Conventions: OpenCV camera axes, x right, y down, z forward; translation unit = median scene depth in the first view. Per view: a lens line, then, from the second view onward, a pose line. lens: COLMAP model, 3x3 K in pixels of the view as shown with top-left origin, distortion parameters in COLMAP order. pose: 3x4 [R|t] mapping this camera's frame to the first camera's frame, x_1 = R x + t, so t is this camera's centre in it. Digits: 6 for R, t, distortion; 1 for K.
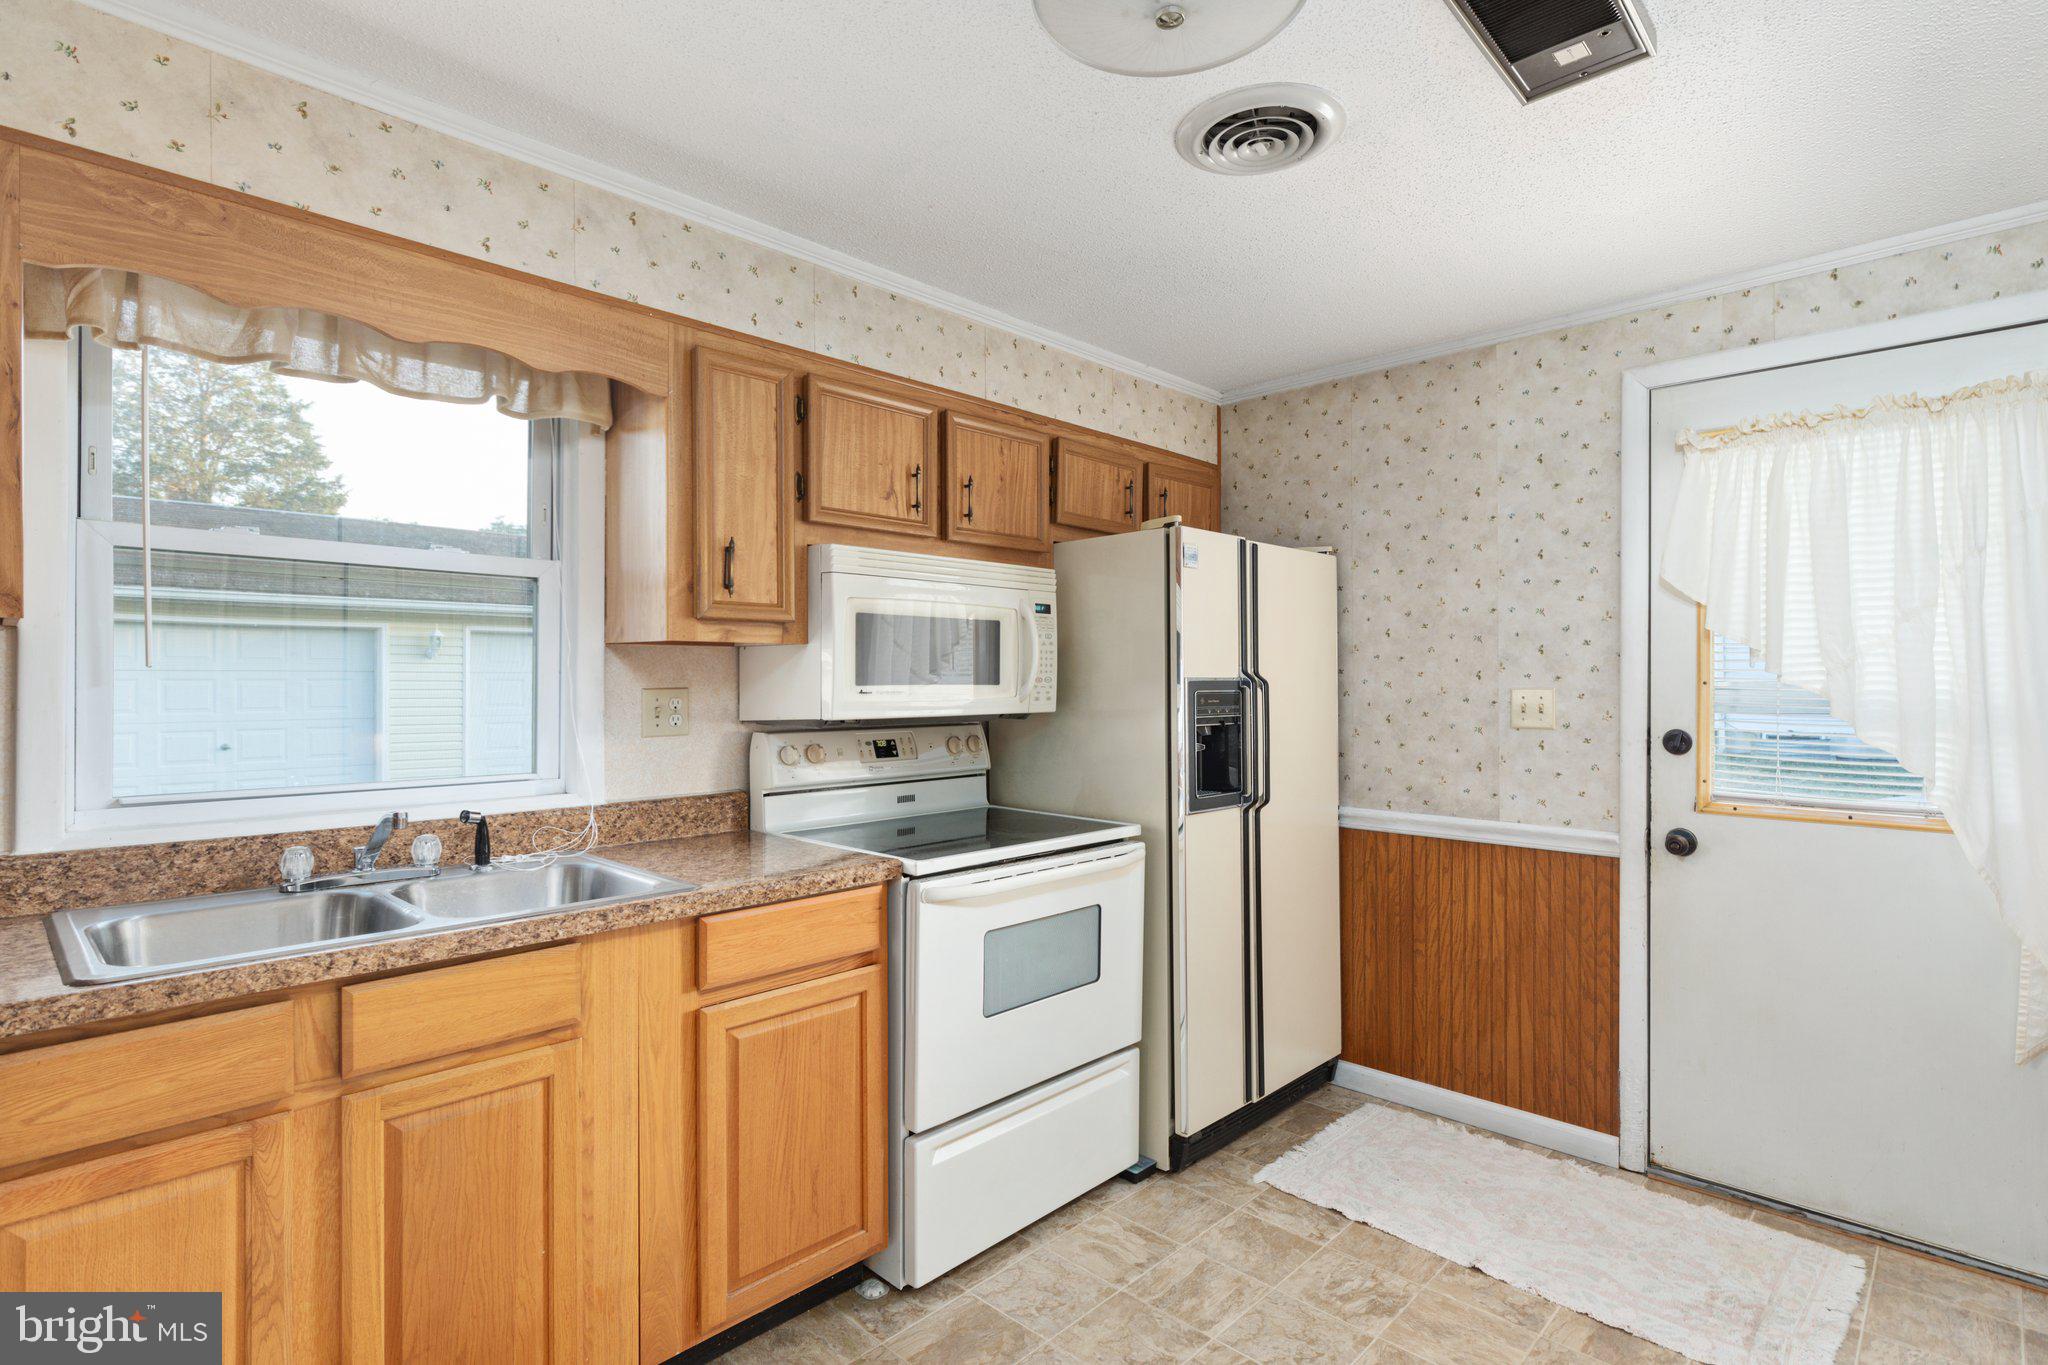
lens RADIAL K [[874.8, 0, 1106.1], [0, 874.8, 680.5], [0, 0, 1]] dist [-0.003384, 0.000154]
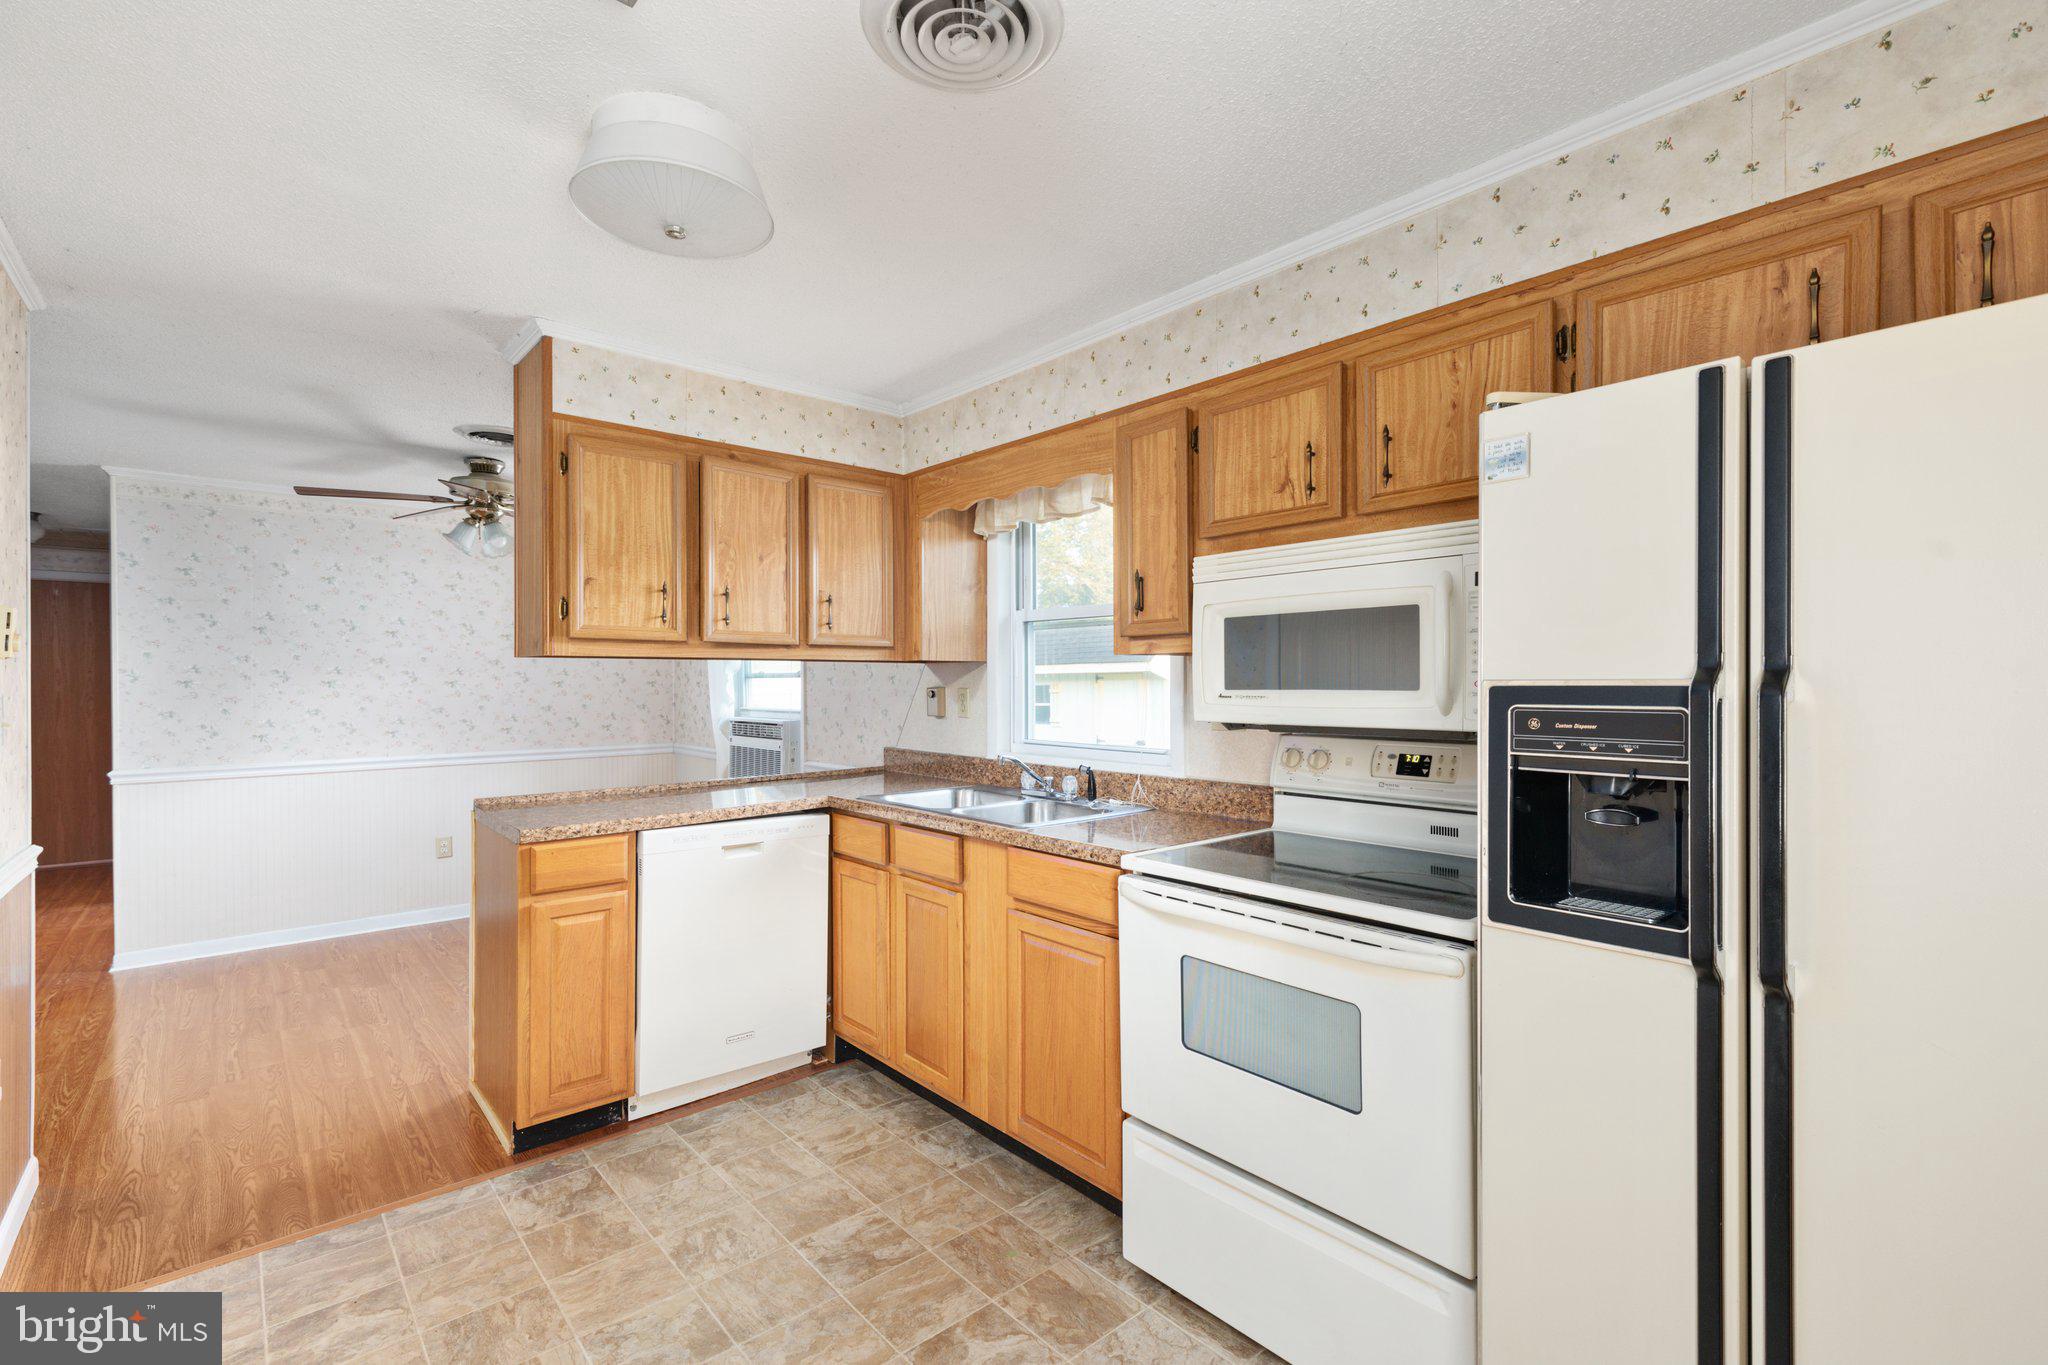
lens RADIAL K [[936.0, 0, 1011.5], [0, 936.0, 671.5], [0, 0, 1]] dist [0.007253, 0.000340]
pose [[-0.091380, -0.009255, -0.995773, 0.687440], [0.004020, 0.999945, -0.009663, -0.004827], [0.995808, -0.004886, -0.091338, 0.709271]]
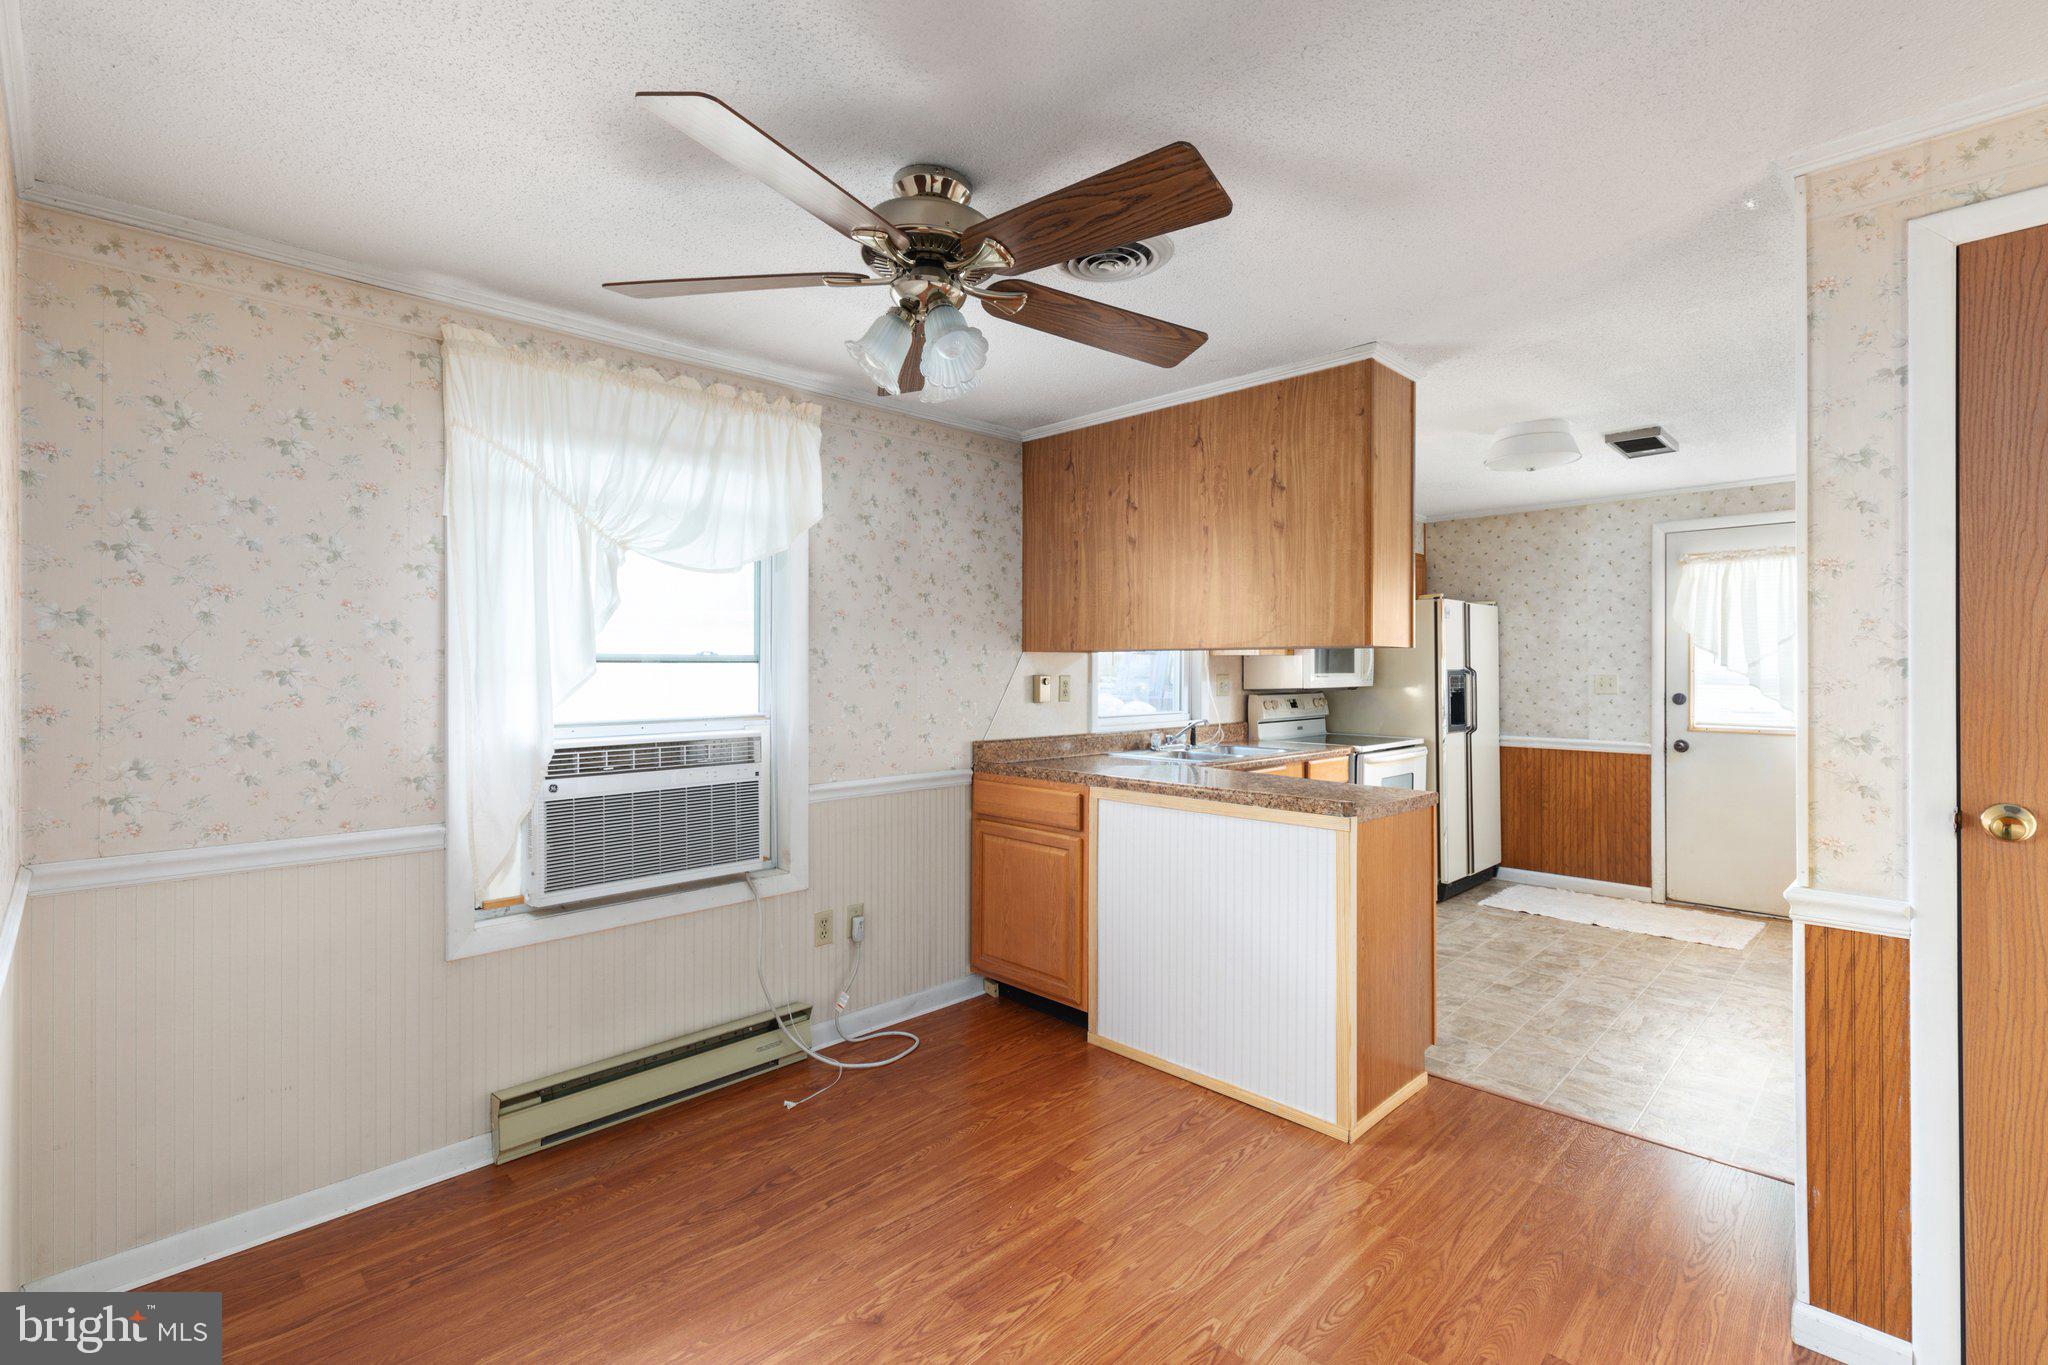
lens RADIAL K [[936.0, 0, 1014.8], [0, 936.0, 667.2], [0, 0, 1]] dist [0.007253, 0.000340]
pose [[0.999955, -0.001696, -0.009382, -0.911569], [0.001685, 0.999998, -0.001134, -0.007636], [0.009384, 0.001118, 0.999955, -1.261067]]
